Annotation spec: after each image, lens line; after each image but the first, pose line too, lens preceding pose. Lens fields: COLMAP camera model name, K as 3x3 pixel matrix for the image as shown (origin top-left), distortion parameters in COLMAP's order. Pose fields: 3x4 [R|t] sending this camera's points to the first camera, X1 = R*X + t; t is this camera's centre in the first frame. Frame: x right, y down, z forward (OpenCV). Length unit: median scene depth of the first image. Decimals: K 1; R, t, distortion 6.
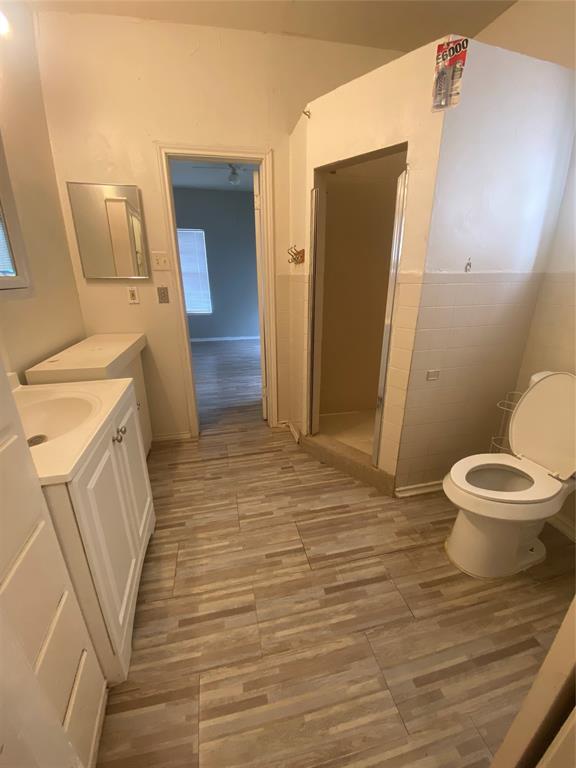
lens RADIAL K [[311.9, 0, 287.9], [0, 311.9, 379.4], [0, 0, 1]] dist [0.021548, -0.020336]
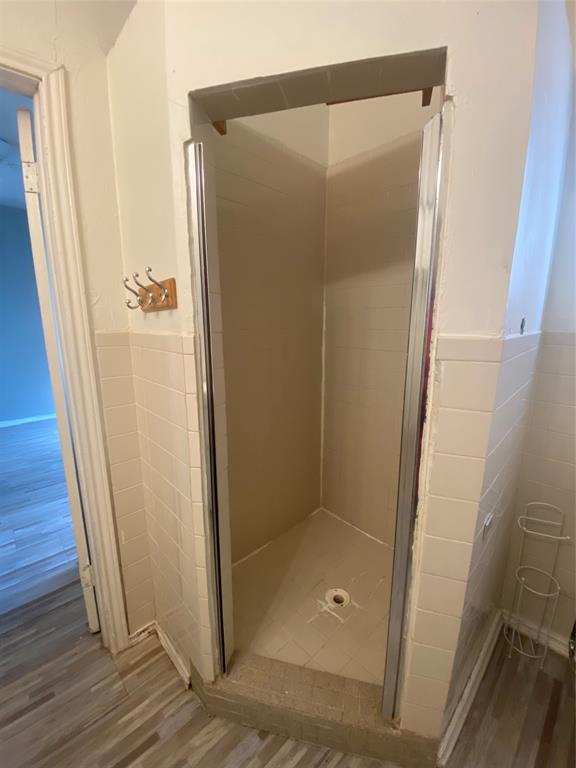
lens RADIAL K [[311.9, 0, 287.9], [0, 311.9, 379.4], [0, 0, 1]] dist [0.021548, -0.020336]
pose [[0.853396, -0.092178, 0.513049, -0.048635], [0.163691, 0.981842, -0.095876, -0.221492], [-0.494895, 0.165802, 0.852988, 0.598500]]
